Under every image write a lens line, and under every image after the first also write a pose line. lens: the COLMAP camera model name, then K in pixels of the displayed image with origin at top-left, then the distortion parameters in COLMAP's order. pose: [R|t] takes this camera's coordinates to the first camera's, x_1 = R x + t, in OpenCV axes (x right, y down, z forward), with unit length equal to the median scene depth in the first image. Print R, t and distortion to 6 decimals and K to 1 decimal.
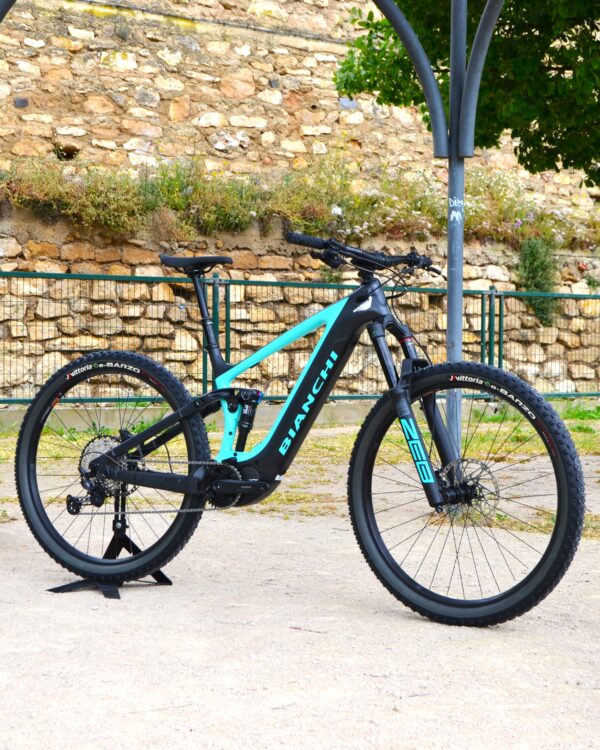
lens RADIAL K [[1574.3, 0, 300.0], [0, 1574.3, 375.0], [0, 0, 1]] dist [-0.090399, 0.166547]
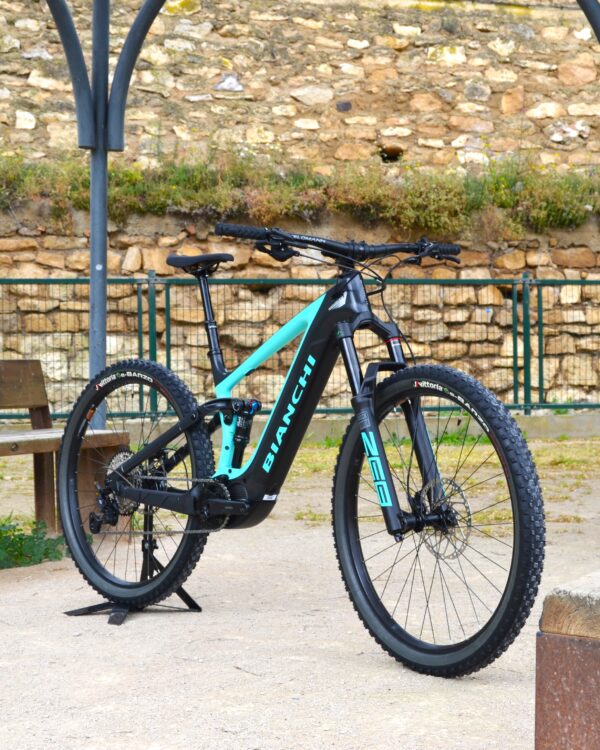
lens RADIAL K [[1574.3, 0, 300.0], [0, 1574.3, 375.0], [0, 0, 1]] dist [-0.090399, 0.166547]
pose [[0.936391, -0.014657, -0.350653, 0.136707], [0.012906, 0.999890, -0.007330, 0.000978], [0.350722, 0.002339, 0.936477, 0.071915]]
